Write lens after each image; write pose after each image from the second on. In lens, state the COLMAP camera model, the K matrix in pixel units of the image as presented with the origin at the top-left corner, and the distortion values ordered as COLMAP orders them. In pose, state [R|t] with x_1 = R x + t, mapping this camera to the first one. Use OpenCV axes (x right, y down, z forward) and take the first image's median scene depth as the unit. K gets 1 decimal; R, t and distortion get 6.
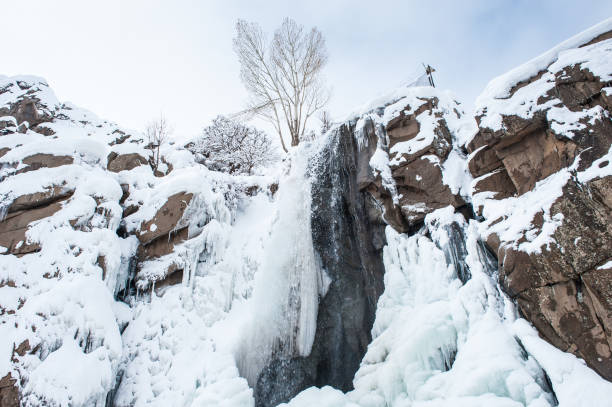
lens RADIAL K [[417.3, 0, 305.6], [0, 417.3, 206.8], [0, 0, 1]] dist [-0.049343, -0.006556]
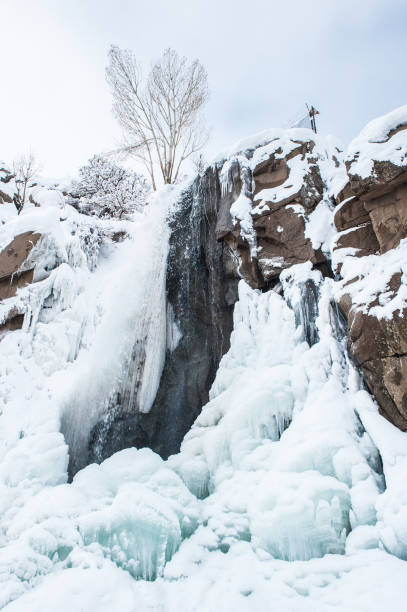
lens RADIAL K [[417.3, 0, 202.9], [0, 417.3, 306.6], [0, 0, 1]] dist [-0.049343, -0.006556]
pose [[0.998243, 0.059244, 0.001343, 0.110890], [-0.059045, 0.992449, 0.107514, 0.009845], [0.005037, -0.107404, 0.994203, 0.081497]]
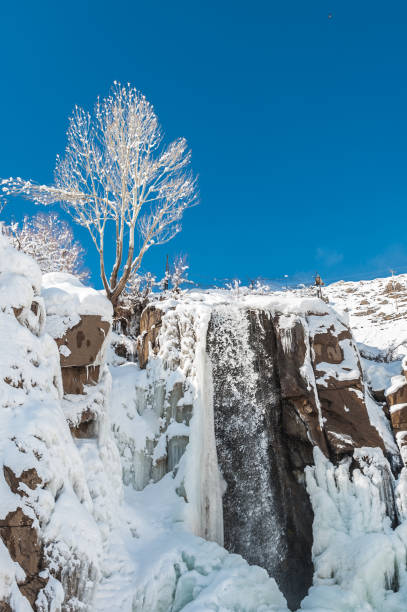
lens RADIAL K [[815.2, 0, 220.3], [0, 815.2, 312.7], [0, 0, 1]] dist [0.003493, -0.030914]
pose [[0.688754, 0.380213, 0.617297, -1.195258], [-0.325393, 0.922992, -0.205441, 0.211853], [-0.647871, -0.059366, 0.759433, -0.261629]]
